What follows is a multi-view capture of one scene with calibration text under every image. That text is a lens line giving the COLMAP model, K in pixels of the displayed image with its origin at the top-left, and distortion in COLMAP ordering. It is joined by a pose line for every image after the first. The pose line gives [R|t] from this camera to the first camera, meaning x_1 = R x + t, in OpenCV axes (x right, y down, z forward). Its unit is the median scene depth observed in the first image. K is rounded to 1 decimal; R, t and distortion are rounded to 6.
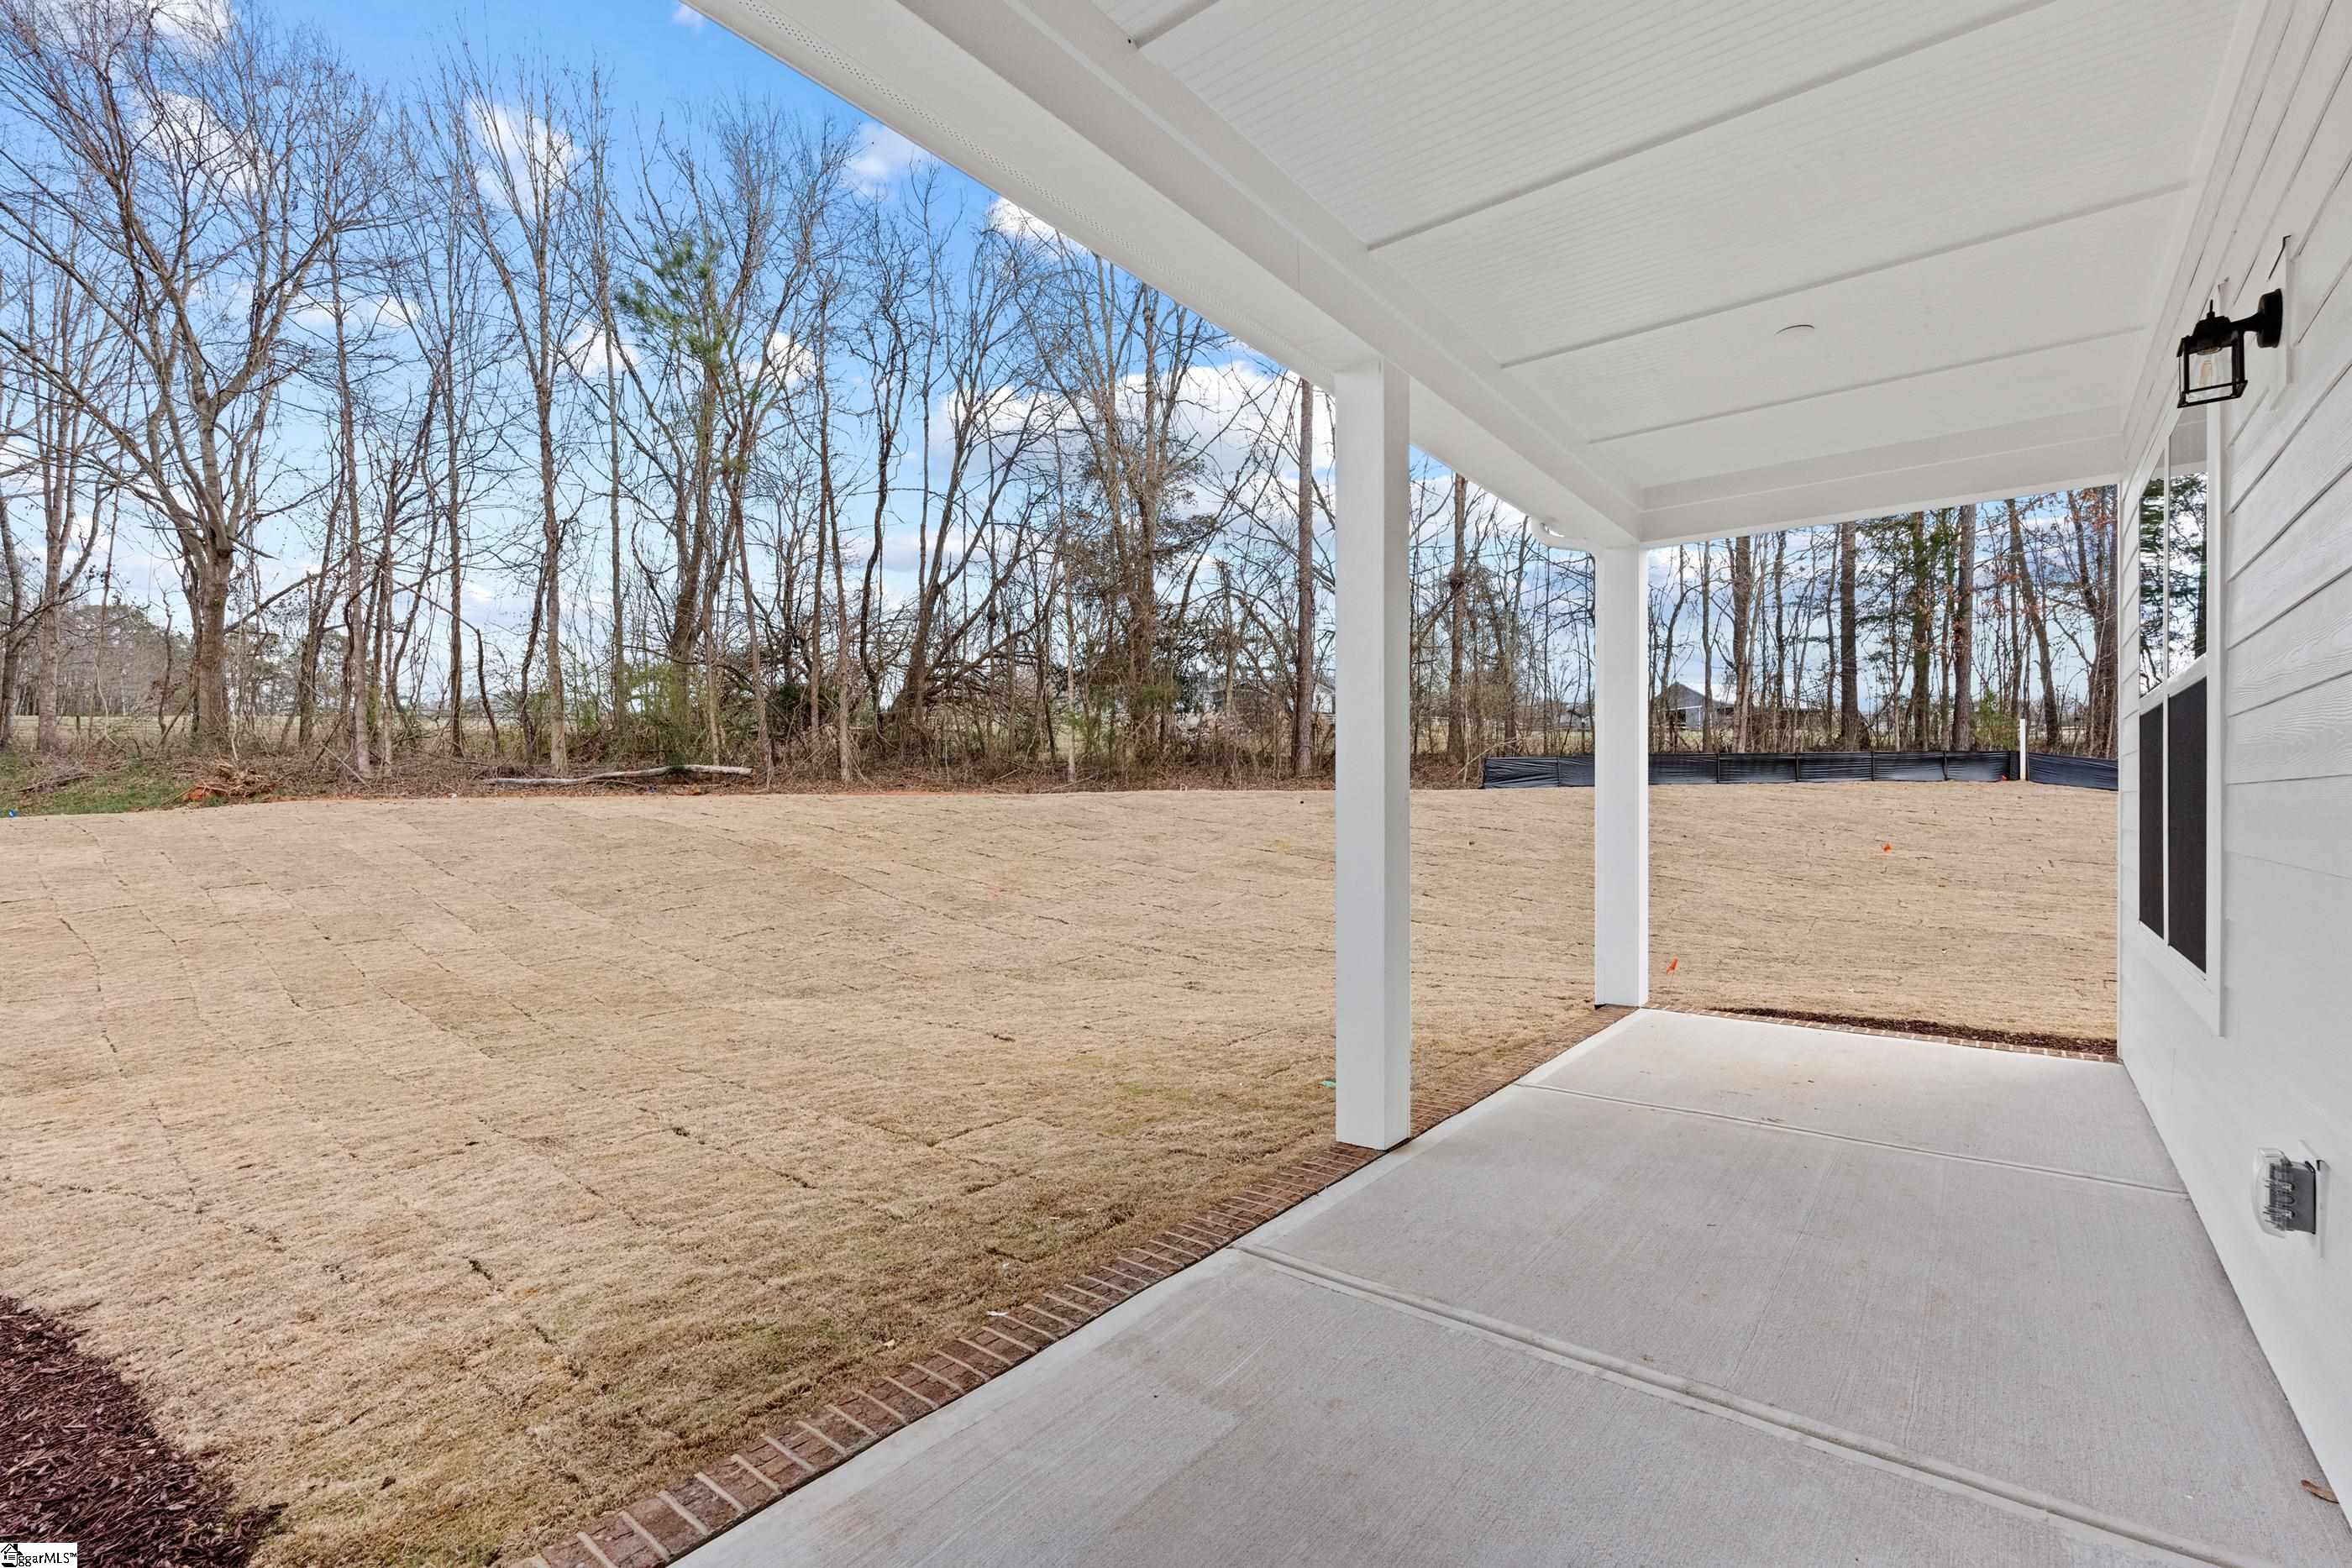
lens RADIAL K [[1033.7, 0, 1157.8], [0, 1033.7, 803.5], [0, 0, 1]] dist [0.002635, 0.000092]
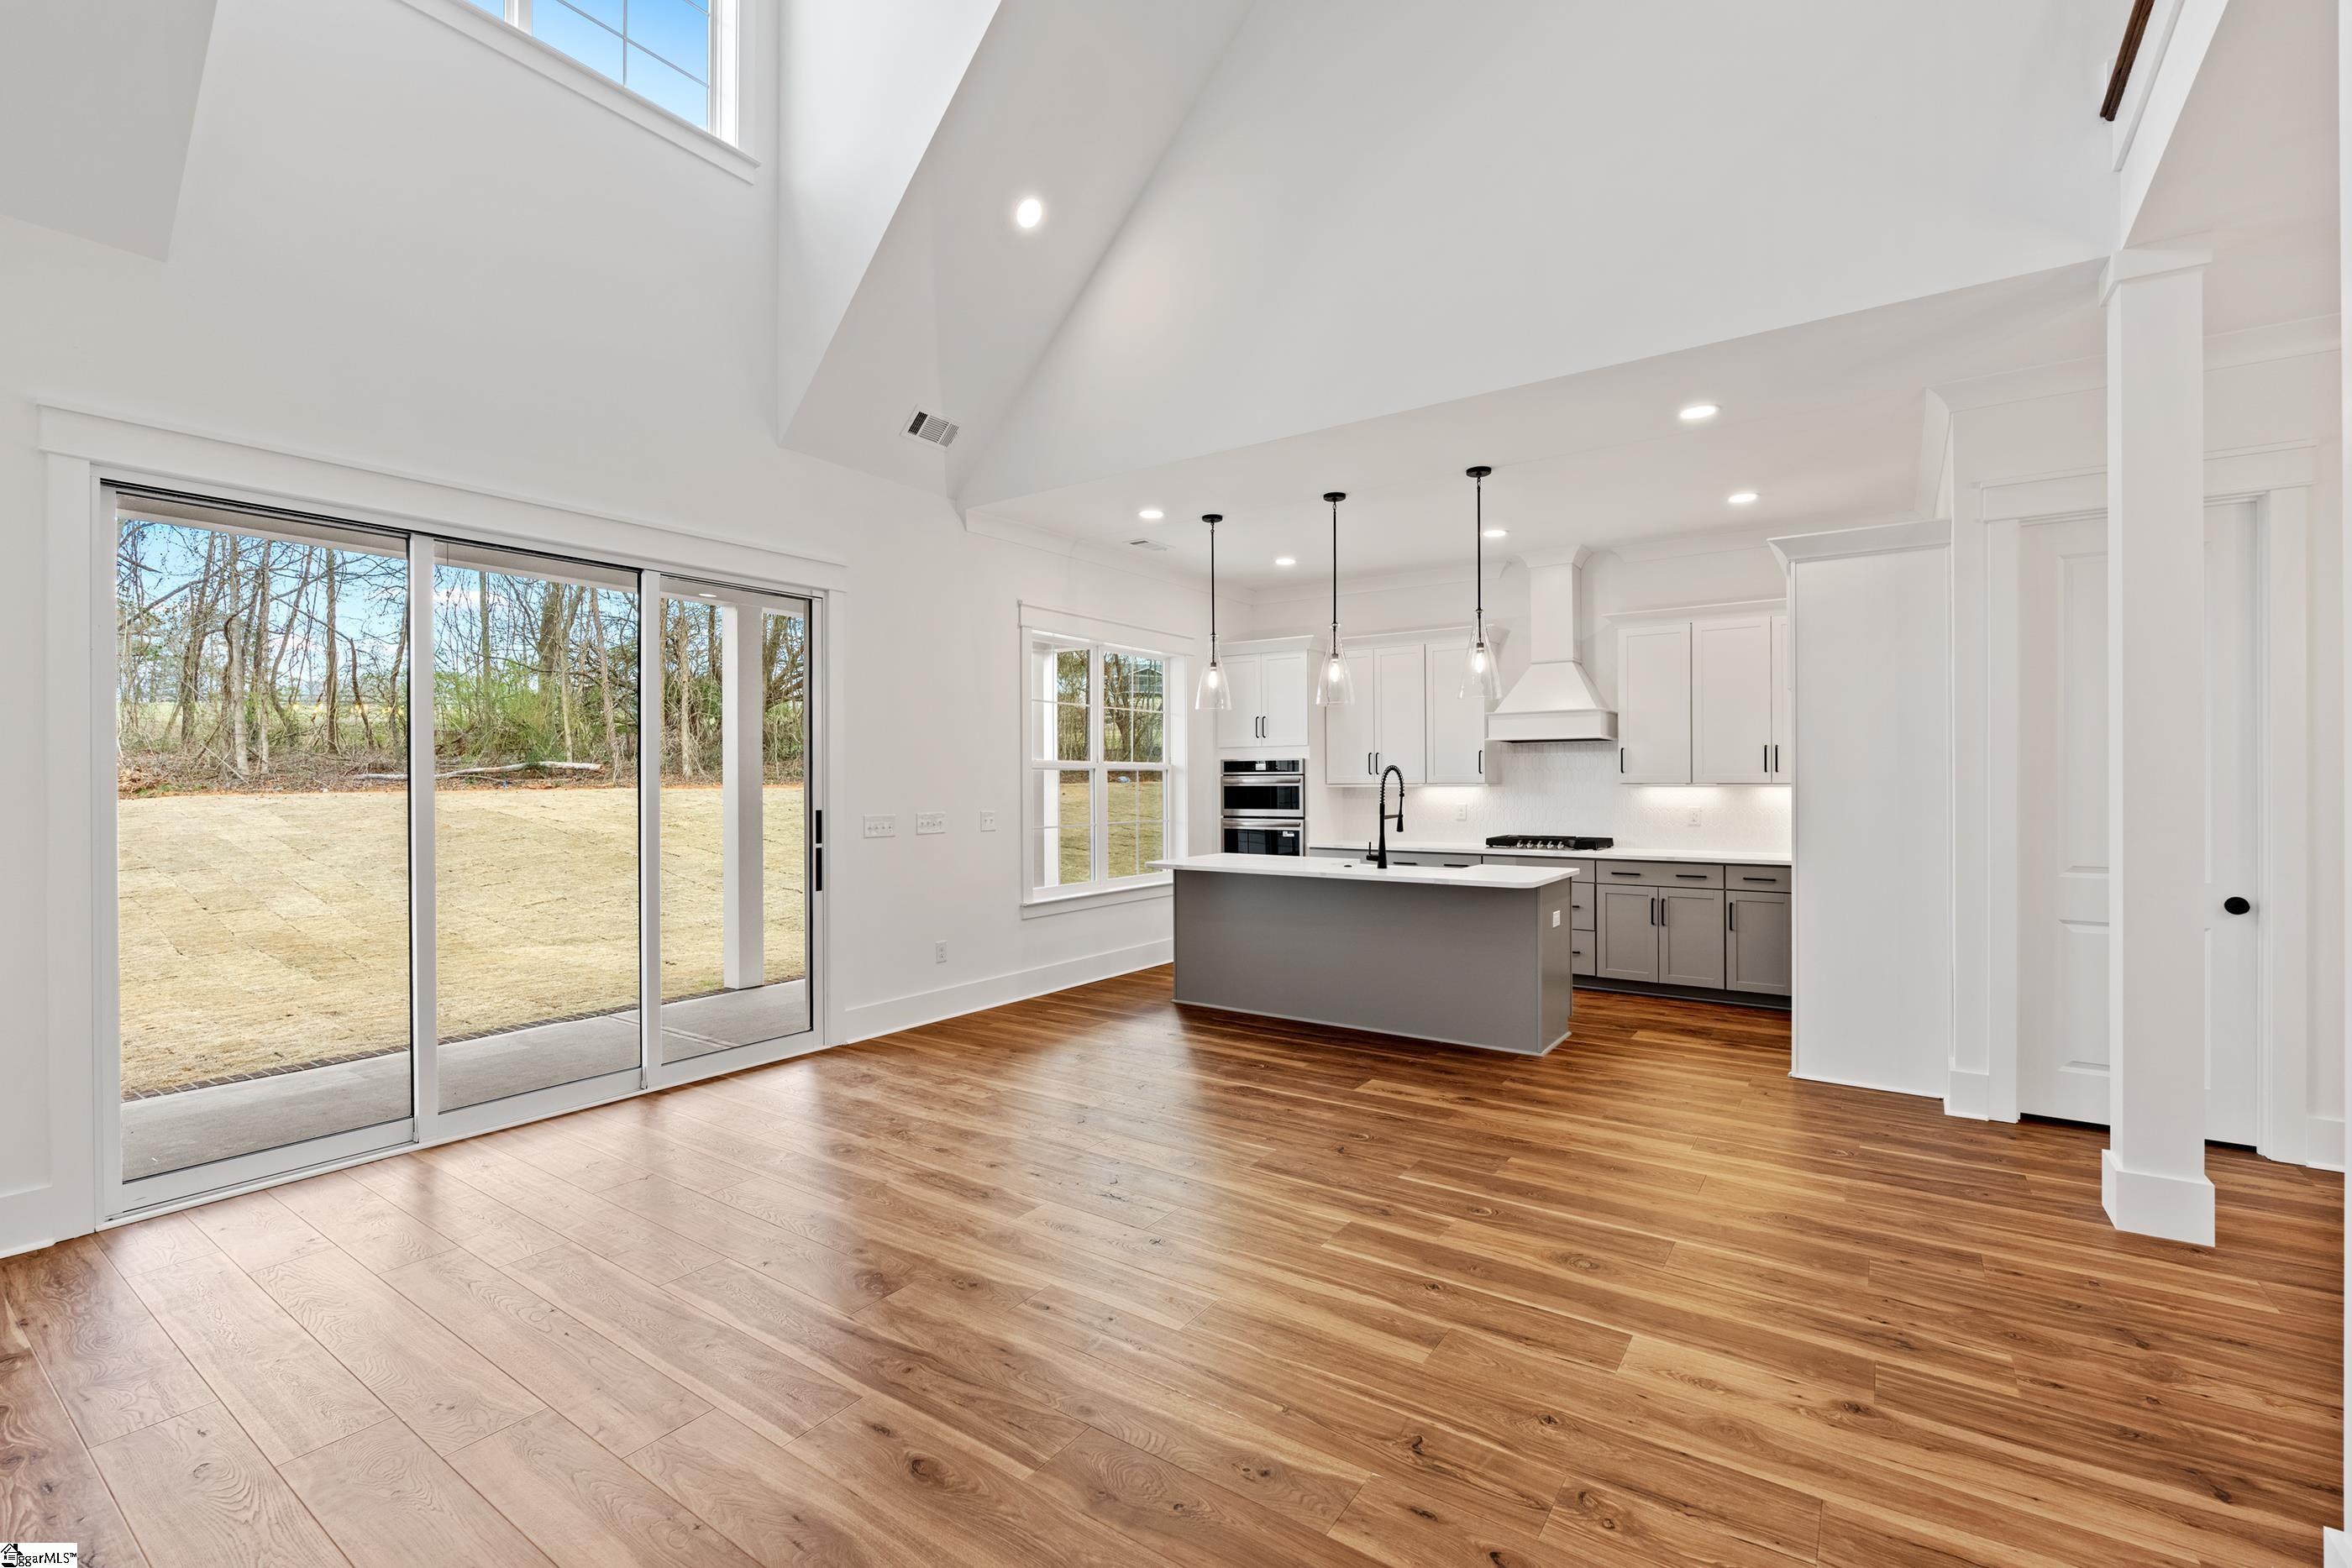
lens RADIAL K [[1033.7, 0, 1161.2], [0, 1033.7, 787.3], [0, 0, 1]] dist [0.002635, 0.000092]
pose [[0.997899, -0.002729, 0.064734, 0.155347], [0.002444, 0.999987, 0.004479, -0.012837], [-0.064745, -0.004311, 0.997893, -0.186999]]
